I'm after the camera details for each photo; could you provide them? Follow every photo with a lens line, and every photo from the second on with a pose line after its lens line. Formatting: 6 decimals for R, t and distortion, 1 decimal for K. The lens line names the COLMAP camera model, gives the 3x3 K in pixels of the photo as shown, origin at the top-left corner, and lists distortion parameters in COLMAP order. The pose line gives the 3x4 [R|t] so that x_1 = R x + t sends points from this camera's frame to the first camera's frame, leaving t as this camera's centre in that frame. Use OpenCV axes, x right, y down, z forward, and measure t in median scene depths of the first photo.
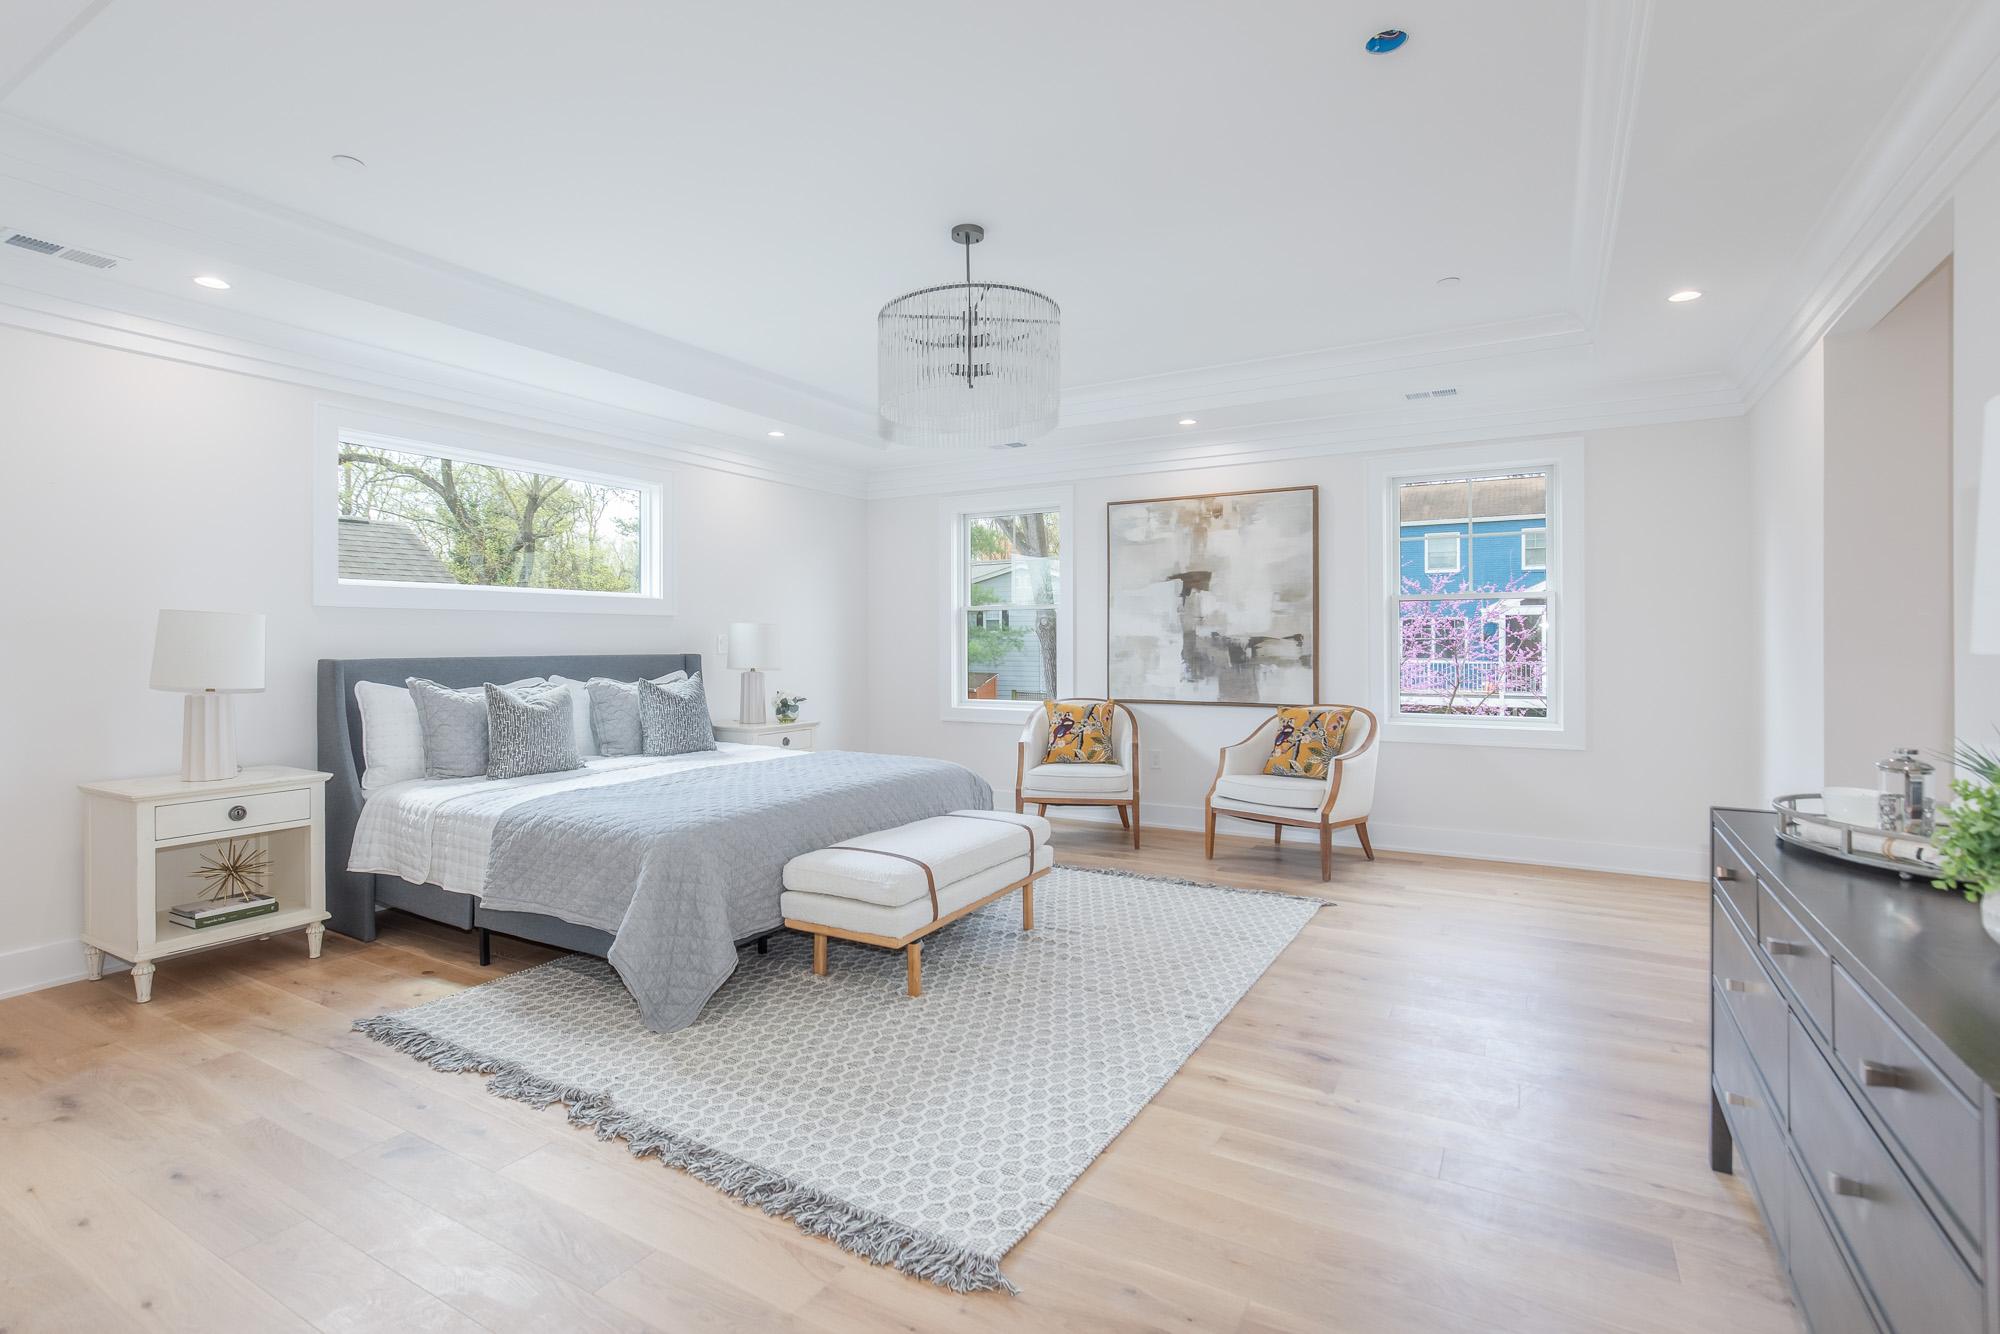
lens RADIAL K [[930.1, 0, 997.2], [0, 930.1, 646.0], [0, 0, 1]] dist [0.001149, 0.000107]
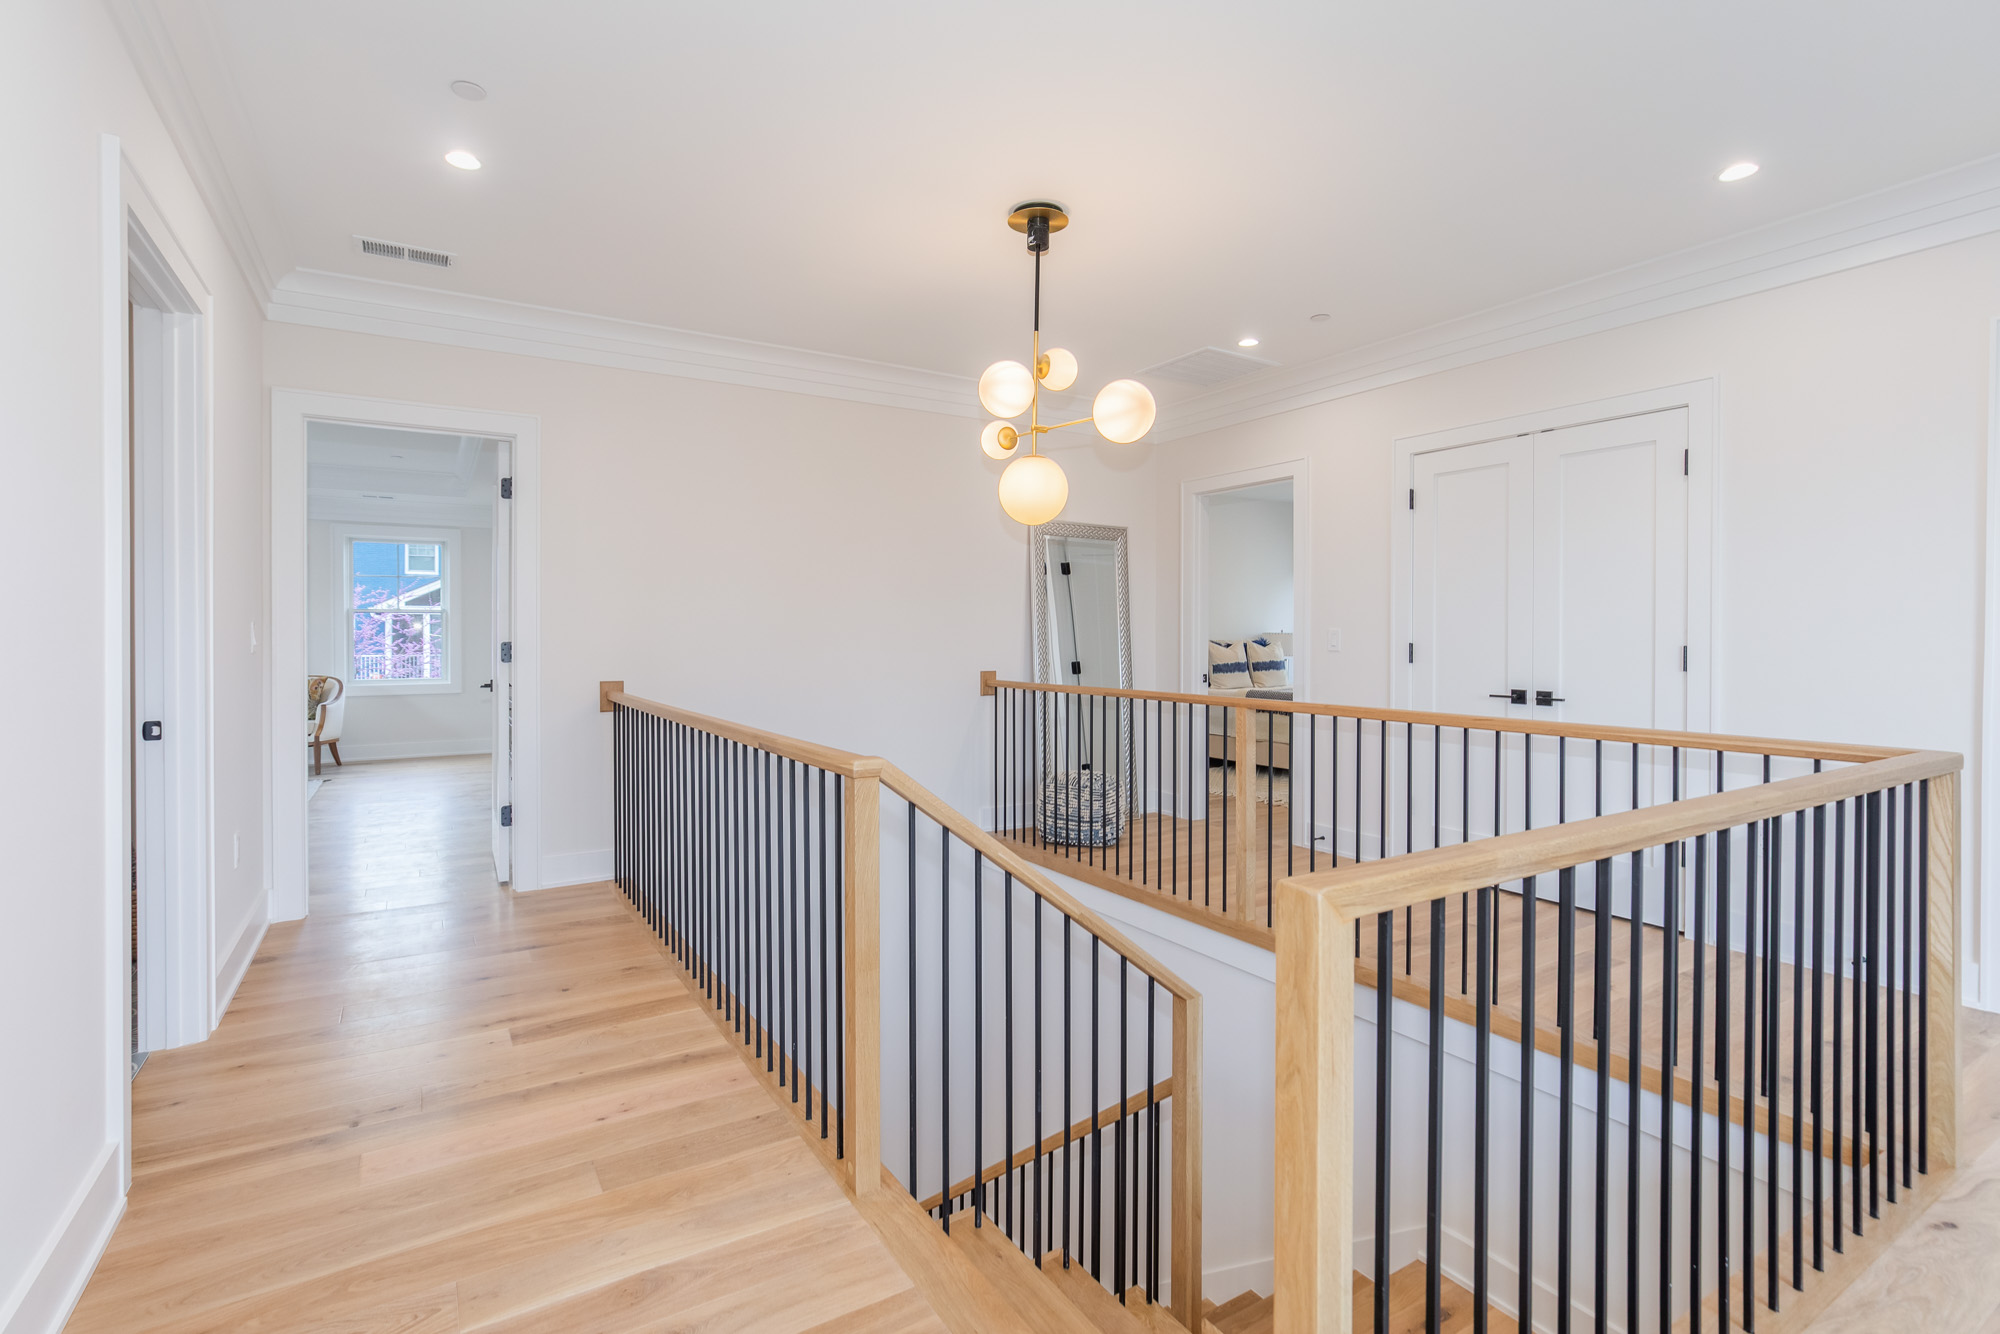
lens RADIAL K [[930.1, 0, 997.2], [0, 930.1, 646.0], [0, 0, 1]] dist [0.001149, 0.000107]
pose [[0.463884, -0.007452, 0.885864, -0.508334], [0.003841, 0.999972, 0.006400, 0.006125], [-0.885887, 0.000434, 0.463900, -0.789699]]
